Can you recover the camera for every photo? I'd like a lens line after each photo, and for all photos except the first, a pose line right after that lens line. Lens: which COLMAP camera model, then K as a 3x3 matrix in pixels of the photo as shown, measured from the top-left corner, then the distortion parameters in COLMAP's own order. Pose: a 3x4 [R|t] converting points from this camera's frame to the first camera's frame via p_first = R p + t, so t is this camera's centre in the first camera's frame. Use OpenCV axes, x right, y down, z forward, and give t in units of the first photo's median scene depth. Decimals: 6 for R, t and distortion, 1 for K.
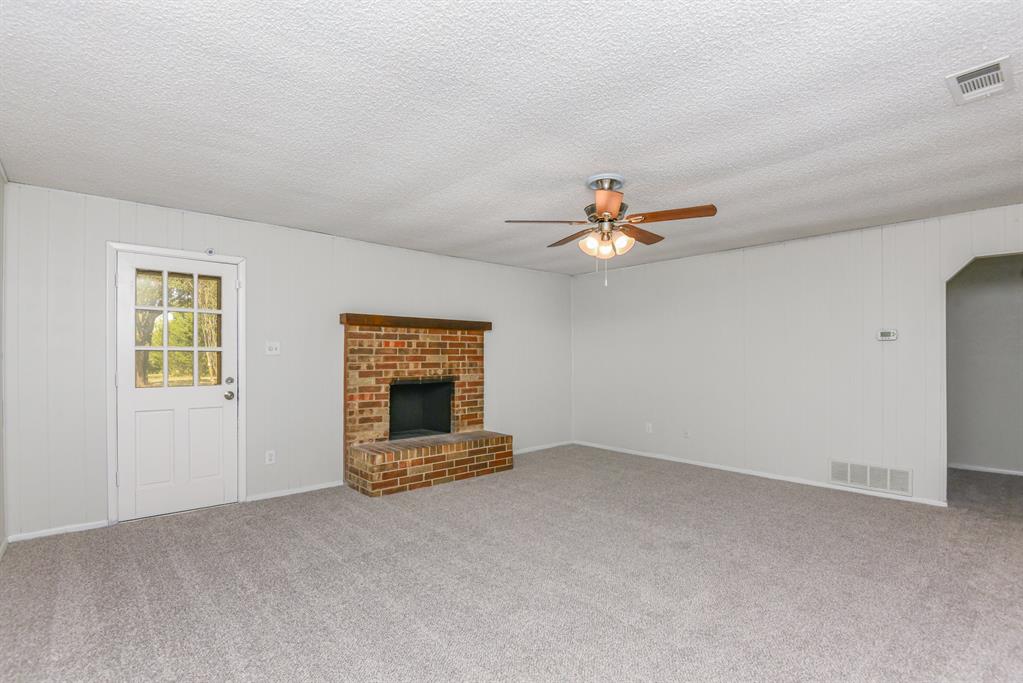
lens RADIAL K [[476.8, 0, 489.4], [0, 476.8, 359.6], [0, 0, 1]] dist [0.000031, -0.000056]
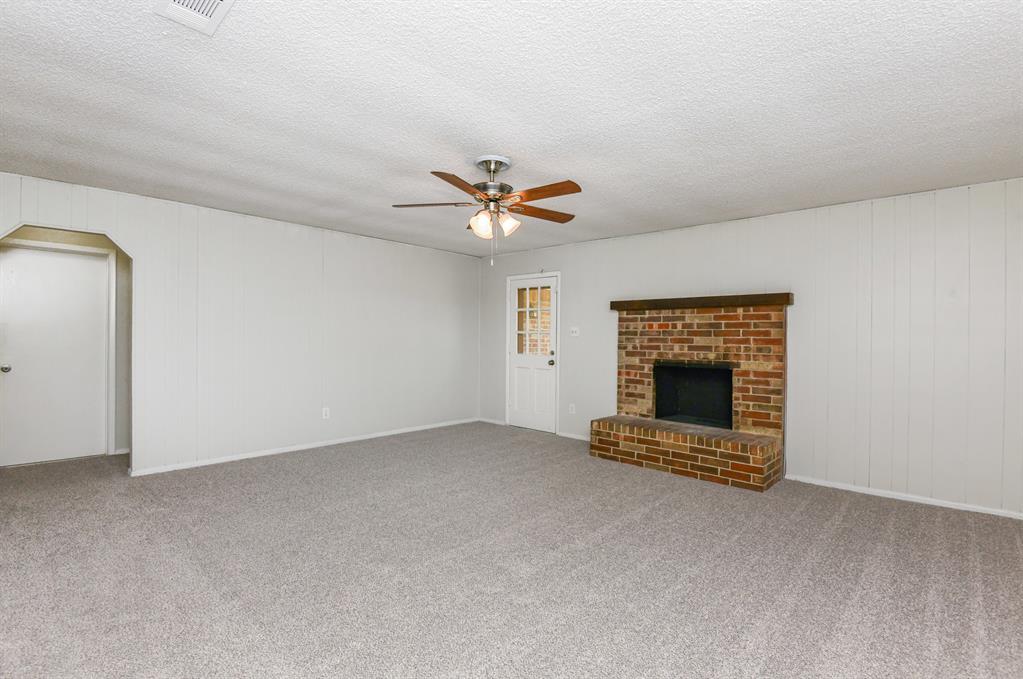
lens RADIAL K [[472.9, 0, 511.5], [0, 472.9, 339.5], [0, 0, 1]] dist [-0.043368, -0.000213]
pose [[0.096204, 0.004109, -0.995353, 0.779015], [-0.019579, 0.999806, 0.002235, 0.000083], [0.995169, 0.019273, 0.096266, 0.585630]]
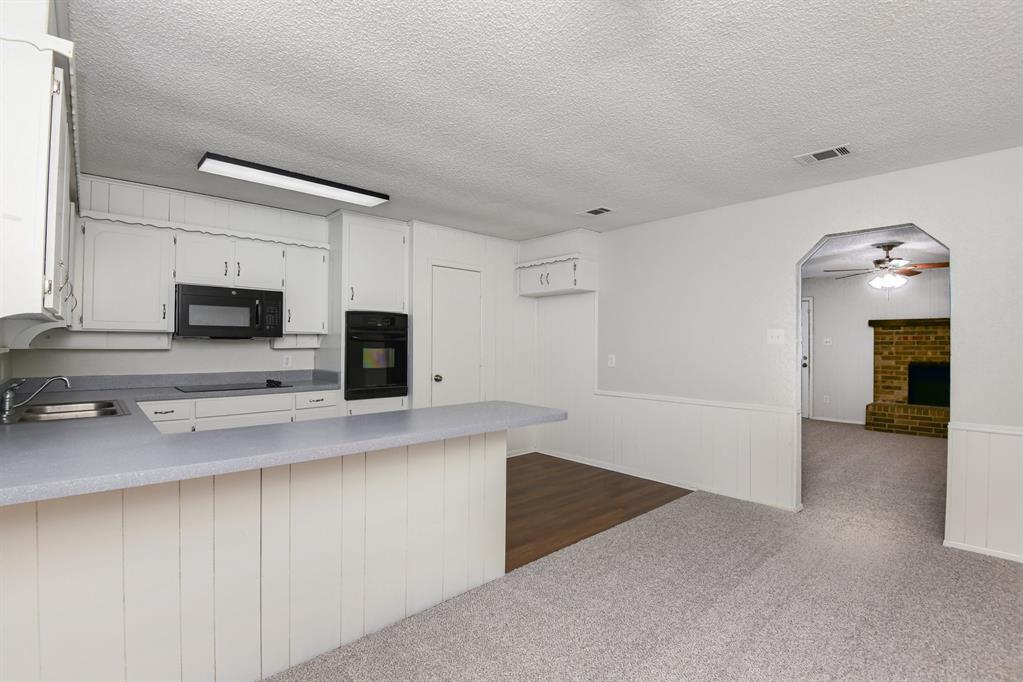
lens RADIAL K [[472.9, 0, 511.5], [0, 472.9, 341.0], [0, 0, 1]] dist [-0.043368, -0.000213]
pose [[0.014804, -0.008797, -0.999852, 1.168677], [-0.011832, 0.999890, -0.008972, 0.003321], [0.999820, 0.011963, 0.014698, -0.239692]]
